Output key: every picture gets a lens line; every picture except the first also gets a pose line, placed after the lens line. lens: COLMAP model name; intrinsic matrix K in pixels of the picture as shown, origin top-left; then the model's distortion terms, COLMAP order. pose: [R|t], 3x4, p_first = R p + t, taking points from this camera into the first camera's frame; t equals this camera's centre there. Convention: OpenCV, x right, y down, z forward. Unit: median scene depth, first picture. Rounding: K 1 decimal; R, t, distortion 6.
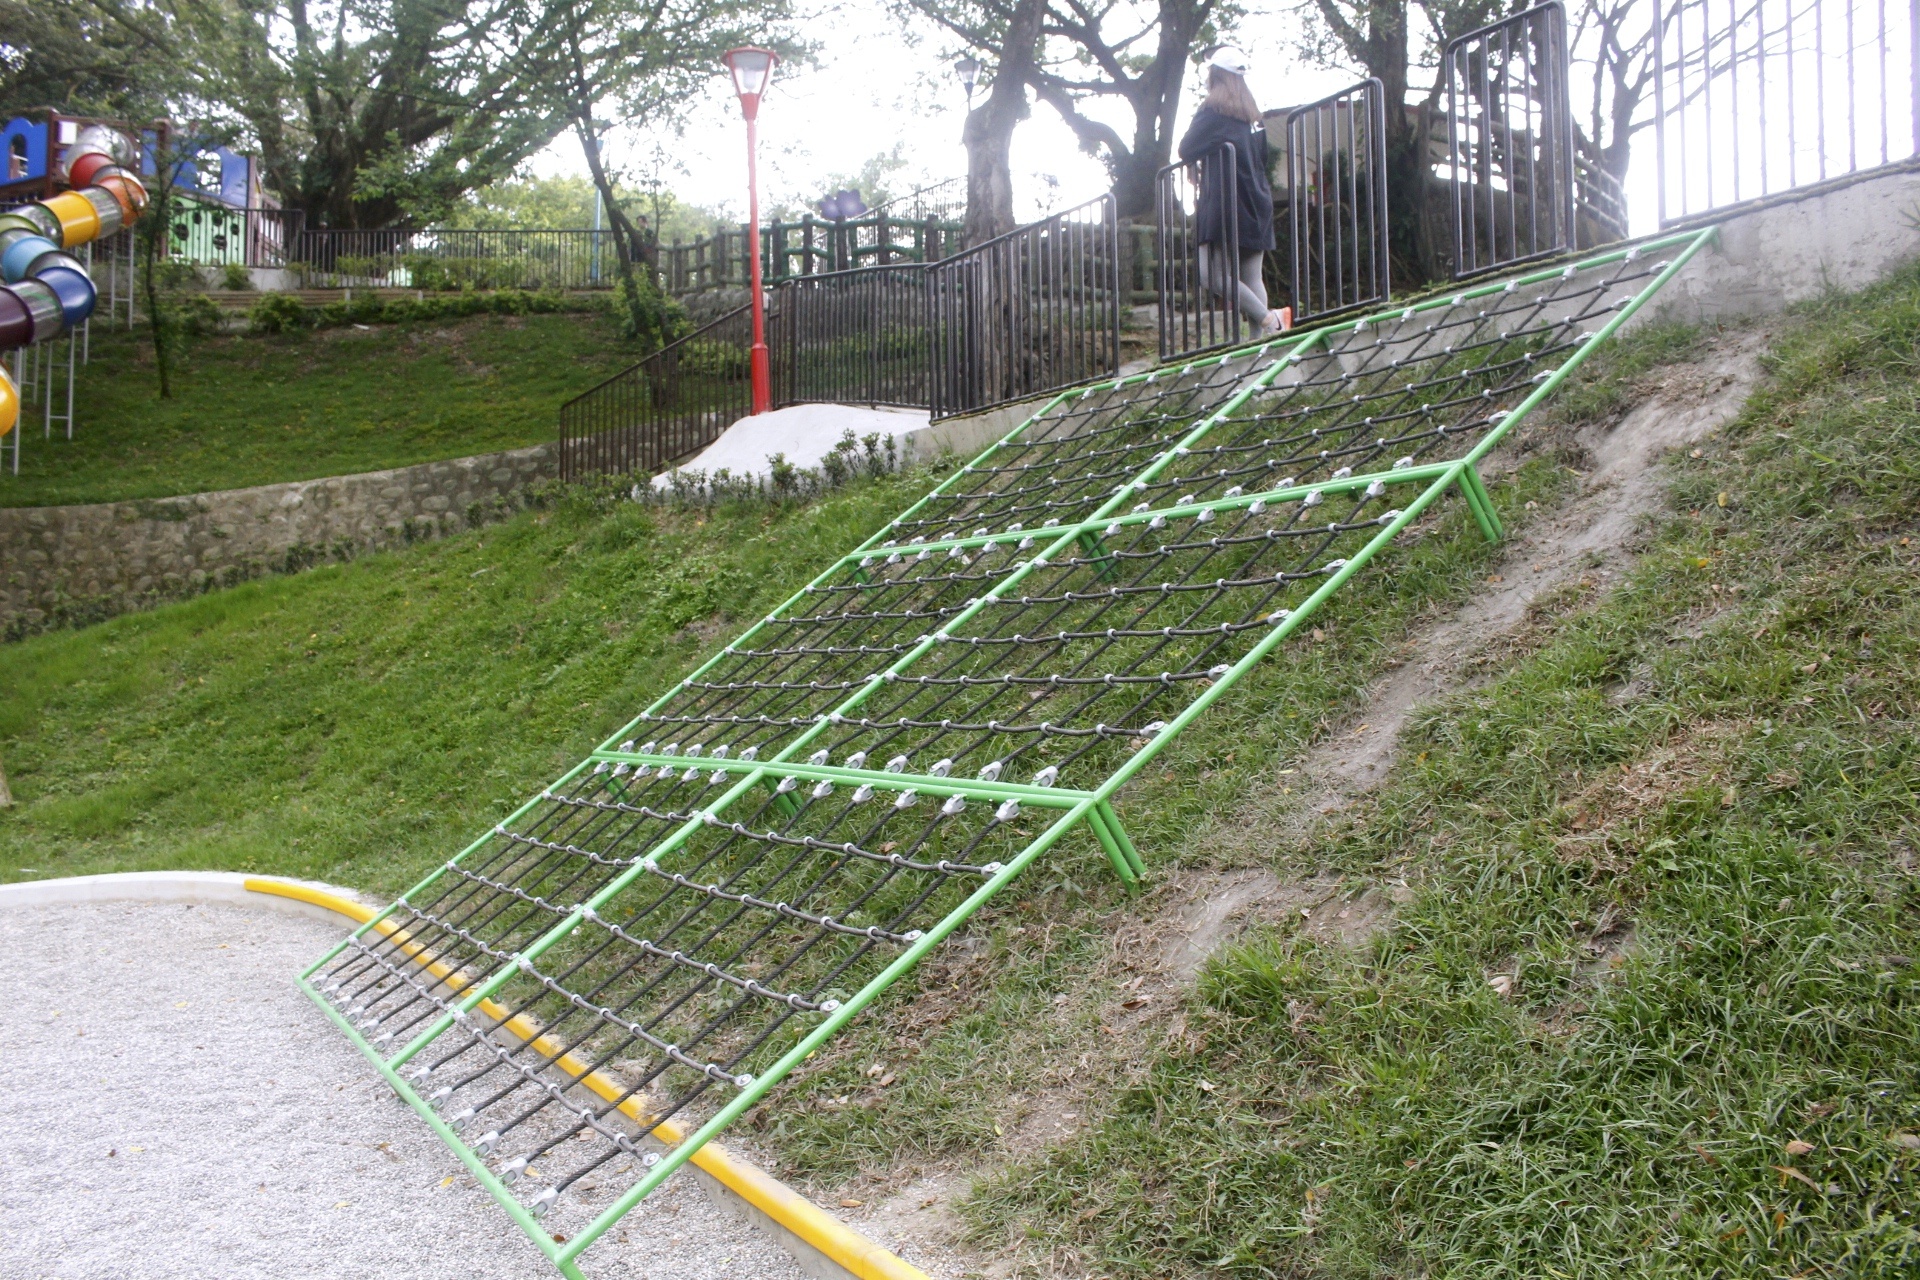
lens RADIAL K [[1577.7, 0, 948.3], [0, 1577.7, 633.8], [0, 0, 1]] dist [-0.155191, 0.125711]
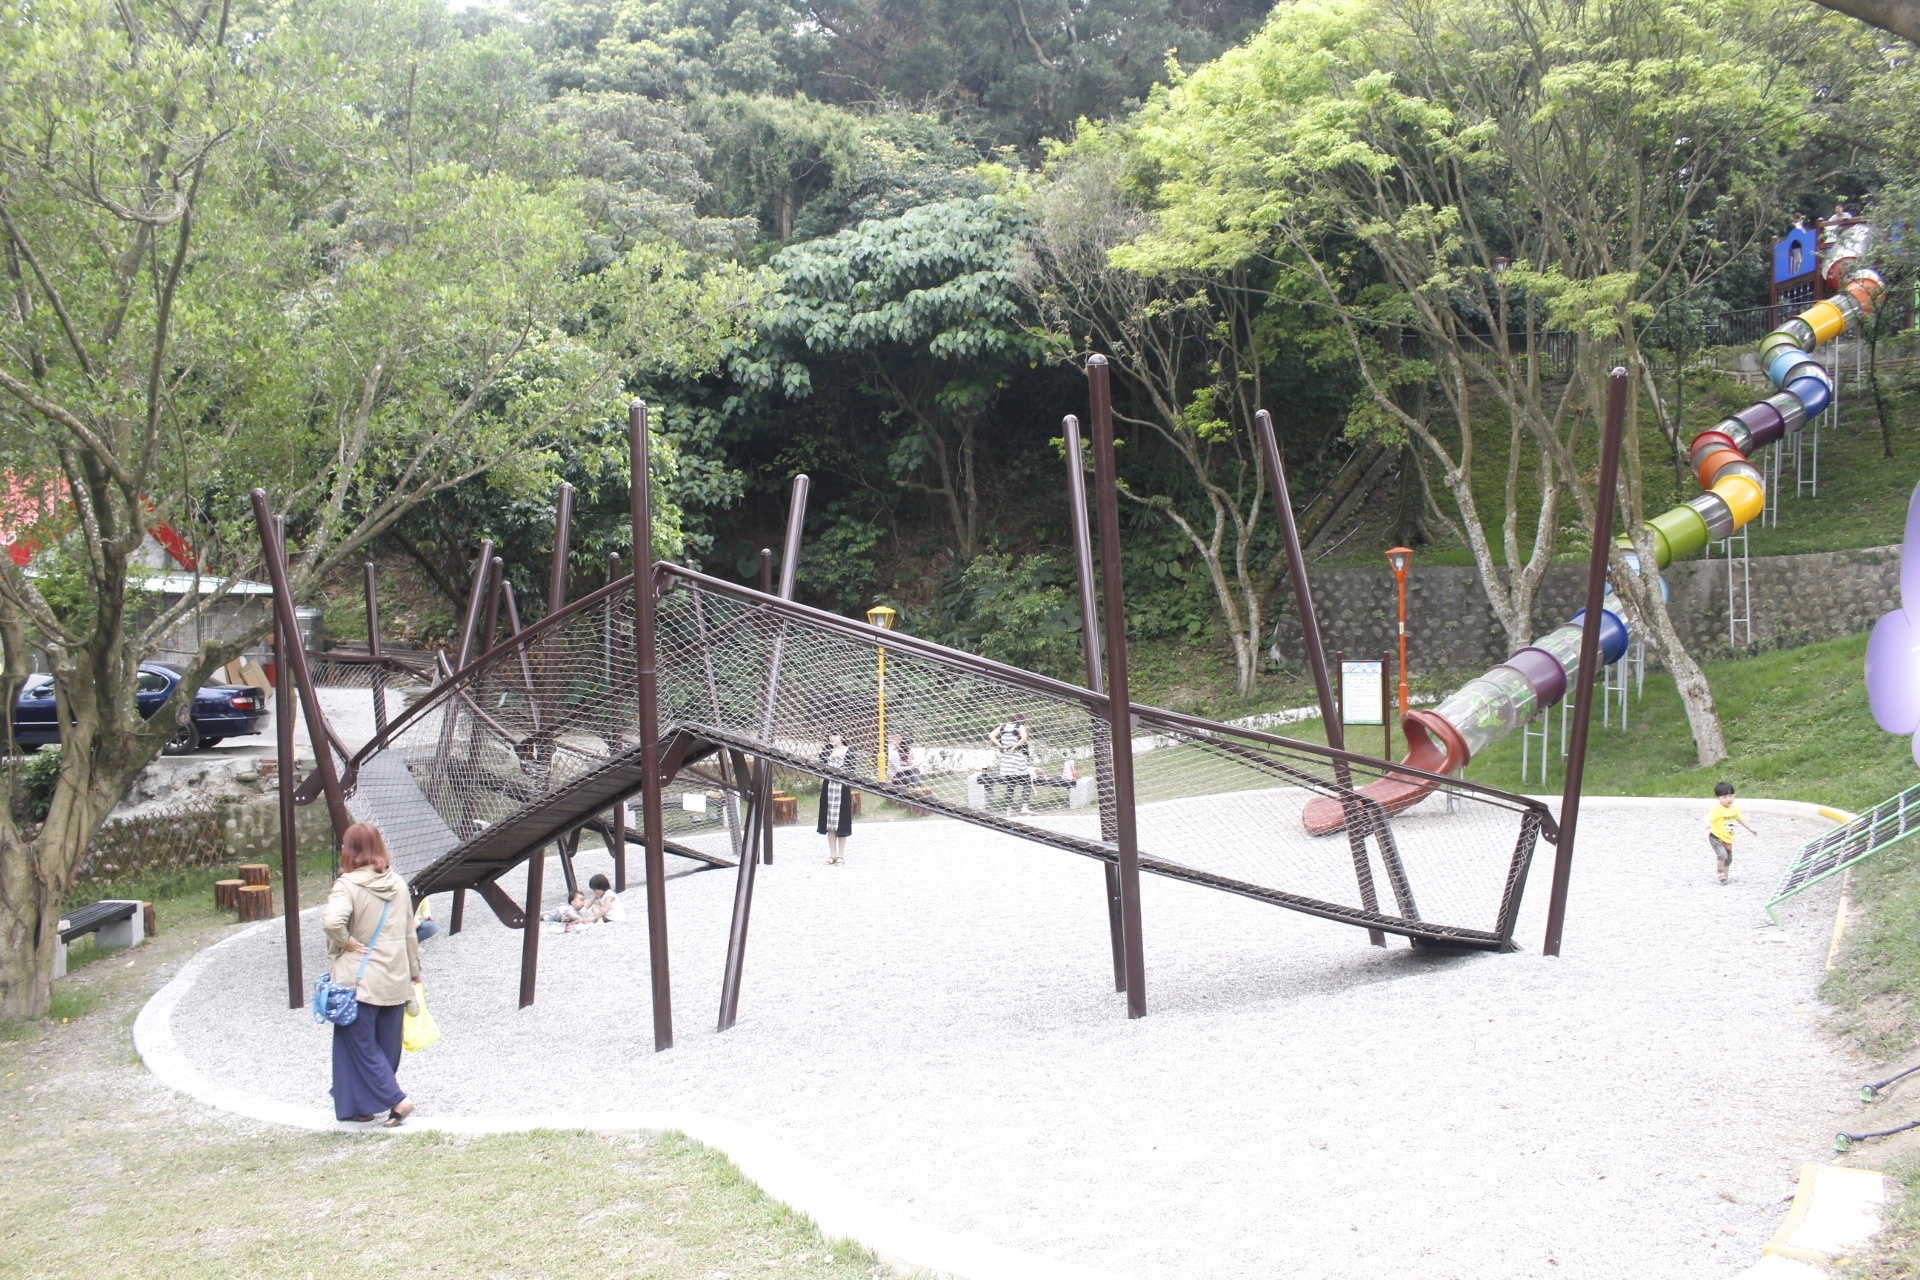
lens RADIAL K [[1577.7, 0, 955.1], [0, 1577.7, 628.5], [0, 0, 1]] dist [-0.155191, 0.125711]
pose [[0.457183, 0.024986, -0.889022, 0.363748], [0.009841, 0.999402, 0.033149, -0.069739], [0.889318, -0.023904, 0.456664, -0.415290]]
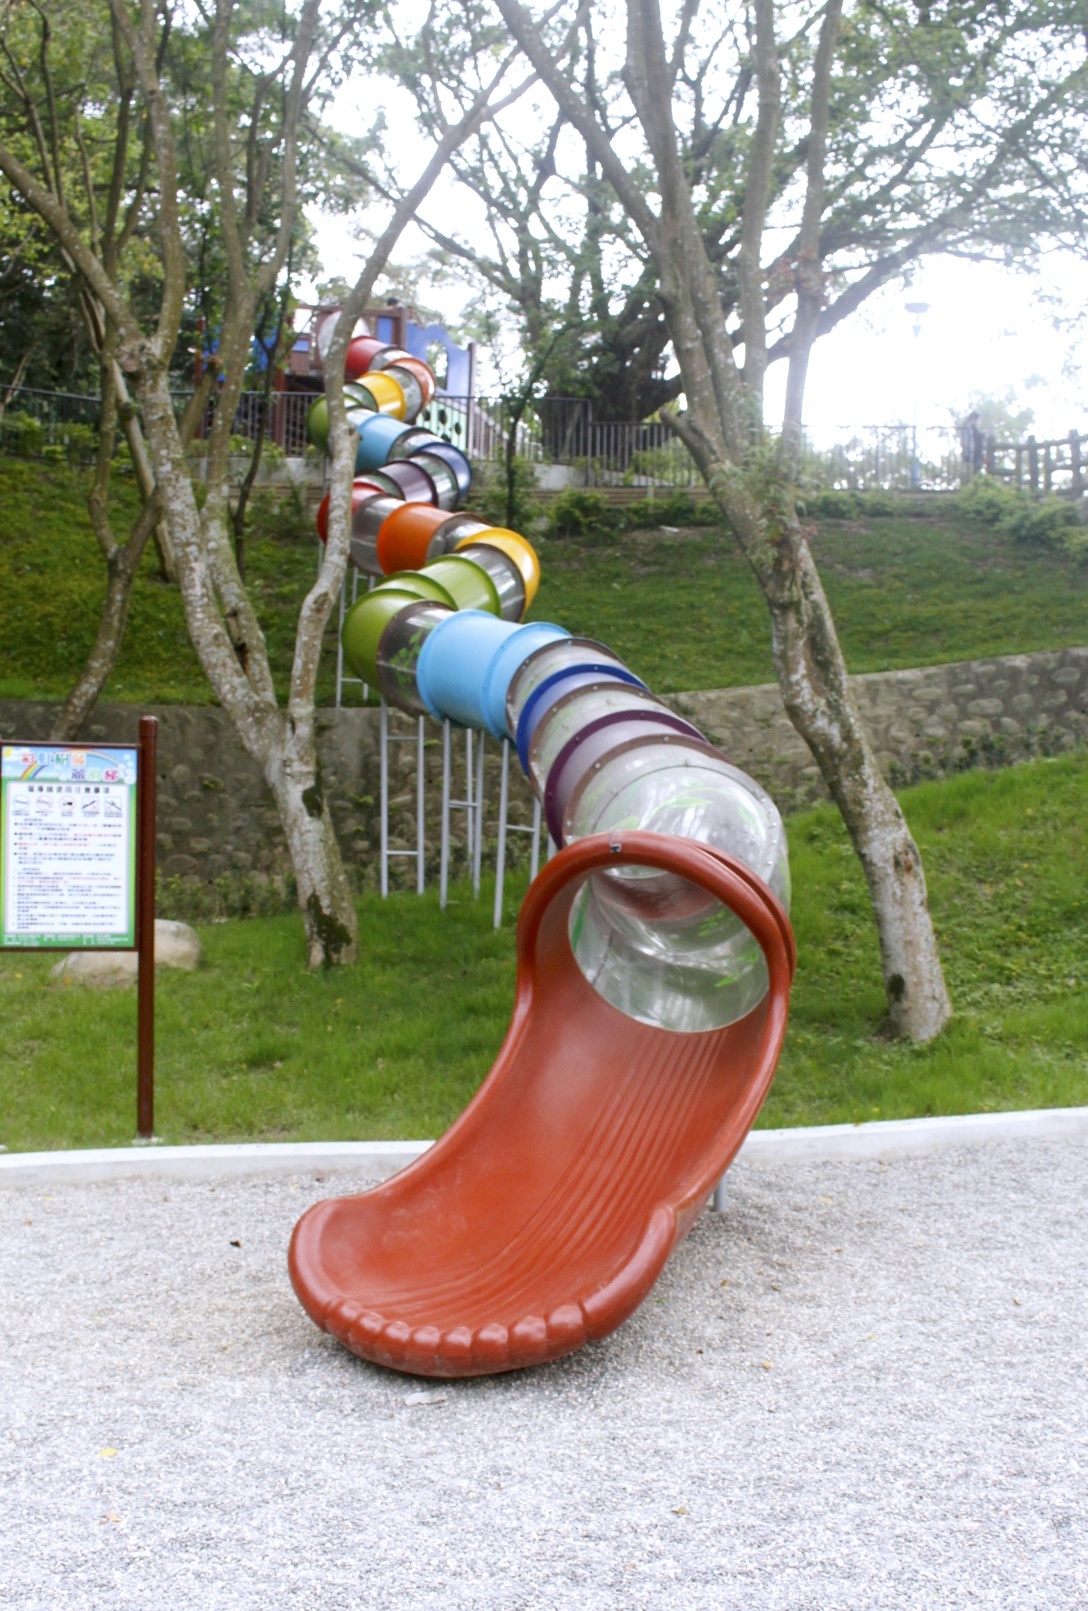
lens RADIAL K [[1742.2, 0, 587.4], [0, 1742.2, 870.2], [0, 0, 1]] dist [-0.122488, 0.000000]
pose [[0.988177, 0.020679, -0.151919, -0.392974], [-0.026062, 0.999098, -0.033525, 0.041728], [0.151088, 0.037088, 0.987824, 0.034280]]
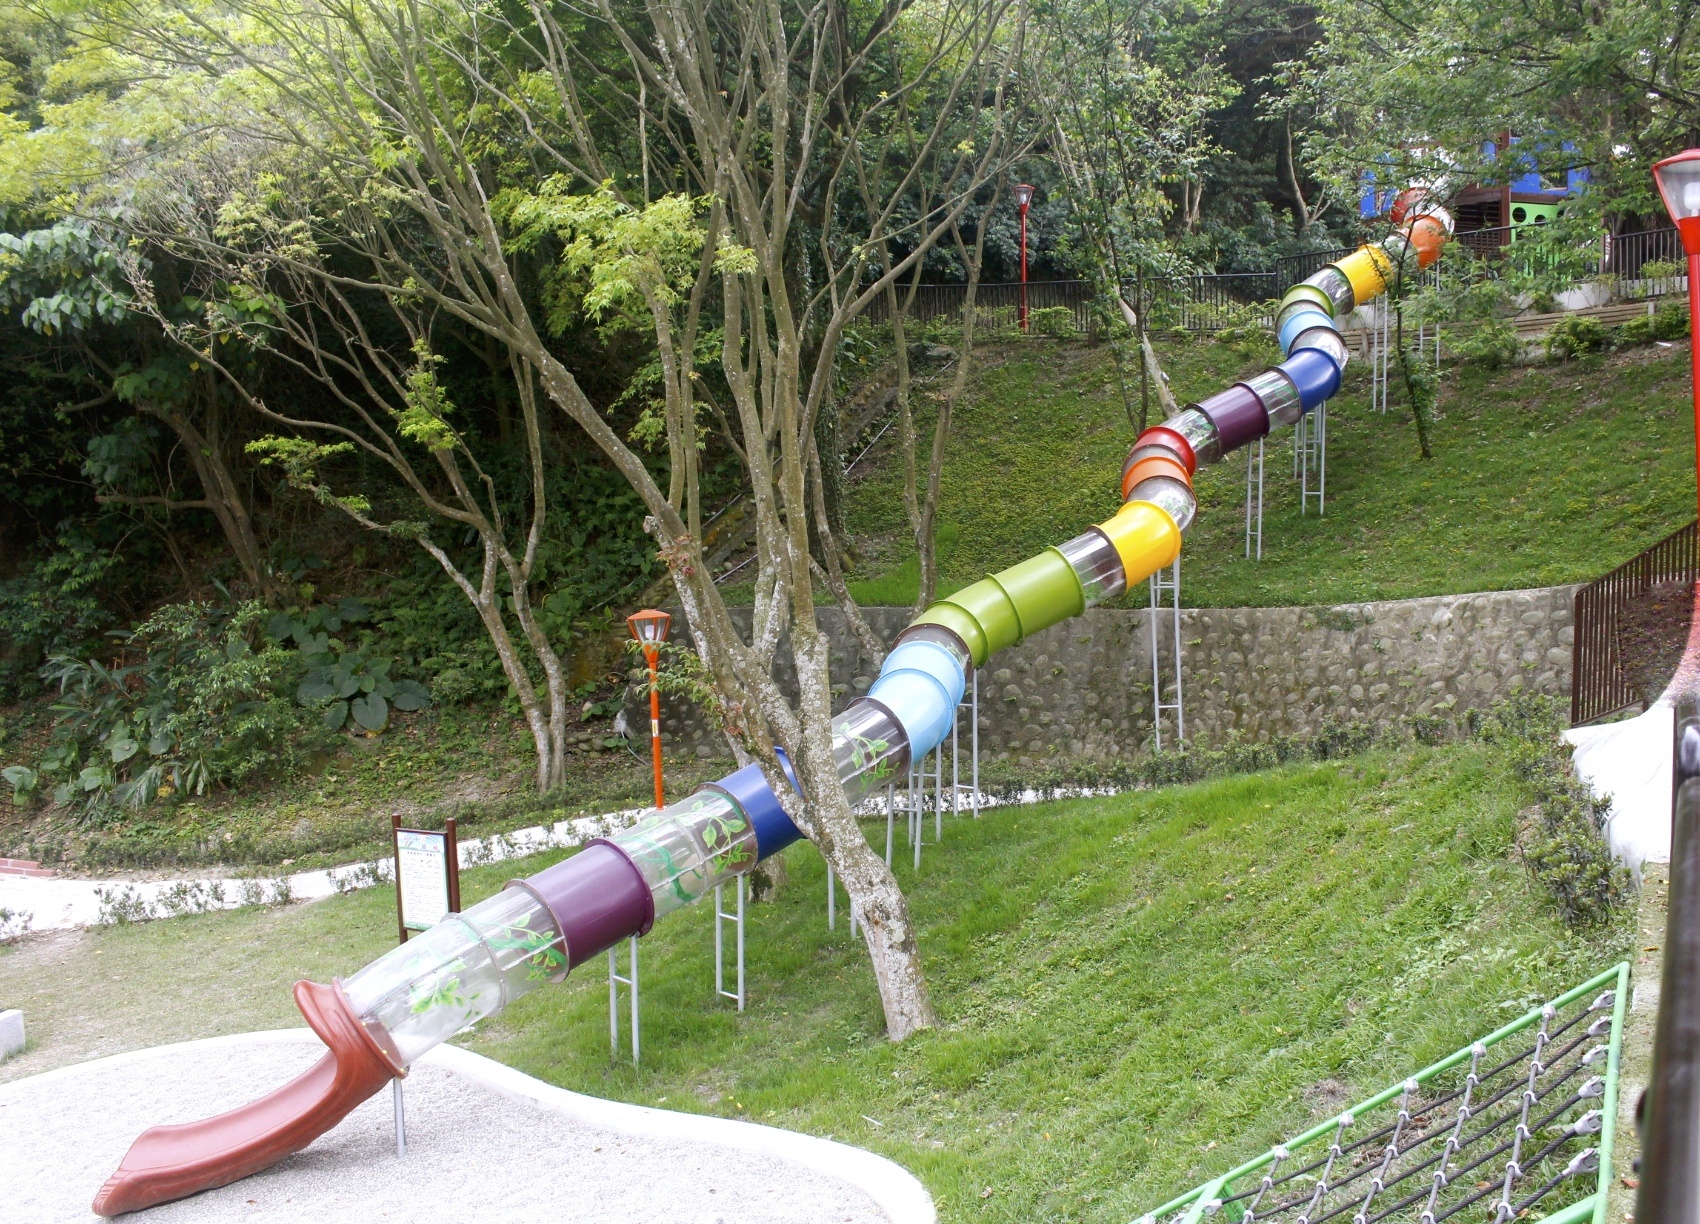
lens RADIAL K [[1578.7, 0, 955.2], [0, 1578.7, 634.6], [0, 0, 1]] dist [-0.114784, 0.000000]
pose [[0.558484, 0.057329, -0.827532, 0.189513], [0.012249, 0.996930, 0.077332, -0.152627], [0.829425, -0.053325, 0.556067, 0.230372]]
